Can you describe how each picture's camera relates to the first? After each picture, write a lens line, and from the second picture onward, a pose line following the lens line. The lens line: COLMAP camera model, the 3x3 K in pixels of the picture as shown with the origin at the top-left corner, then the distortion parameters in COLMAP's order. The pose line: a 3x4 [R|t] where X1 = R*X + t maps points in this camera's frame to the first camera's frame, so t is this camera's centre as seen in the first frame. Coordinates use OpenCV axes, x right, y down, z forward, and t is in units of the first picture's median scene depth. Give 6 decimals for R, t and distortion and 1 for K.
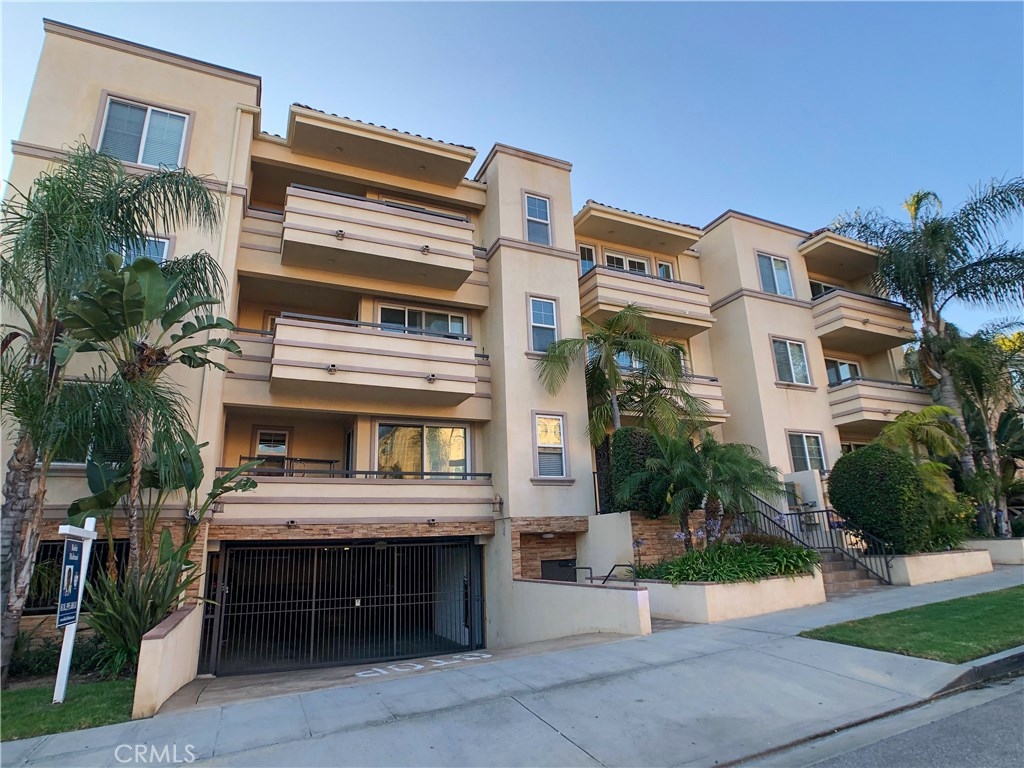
lens RADIAL K [[573.4, 0, 510.5], [0, 573.4, 386.4], [0, 0, 1]] dist [-0.038801, 0.011579]
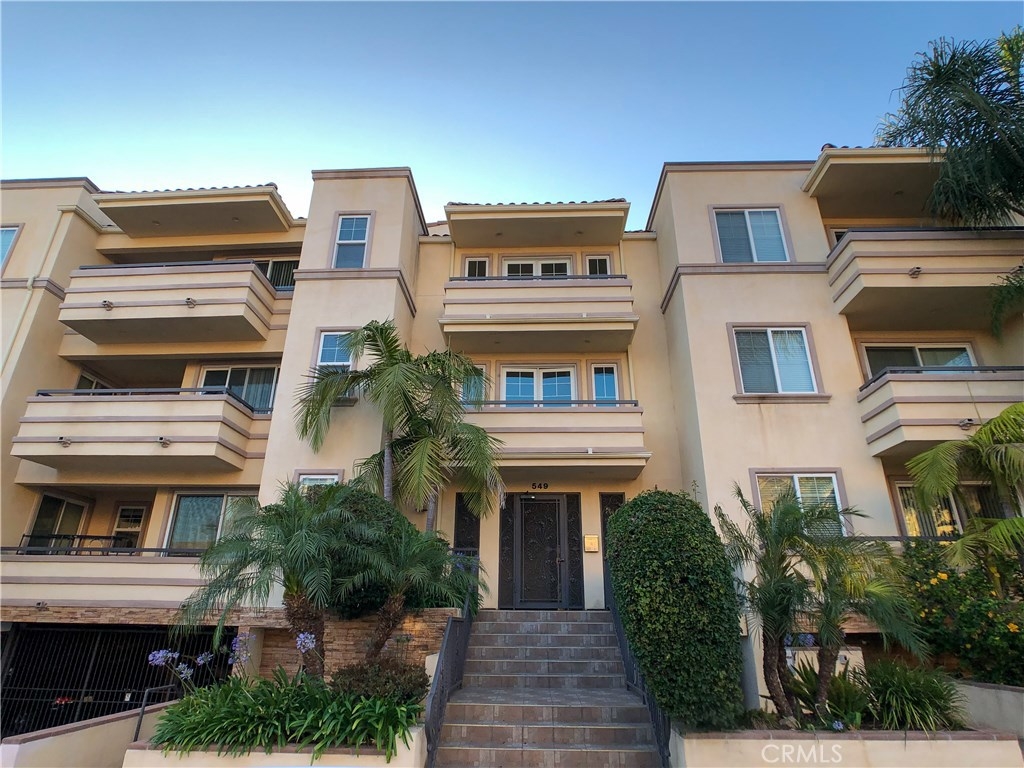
lens RADIAL K [[573.4, 0, 510.5], [0, 573.4, 386.4], [0, 0, 1]] dist [-0.038801, 0.011579]
pose [[0.889601, -0.132126, -0.437211, 0.603962], [0.086437, 0.988648, -0.122896, 0.045061], [0.448485, 0.071537, 0.890923, 0.370267]]
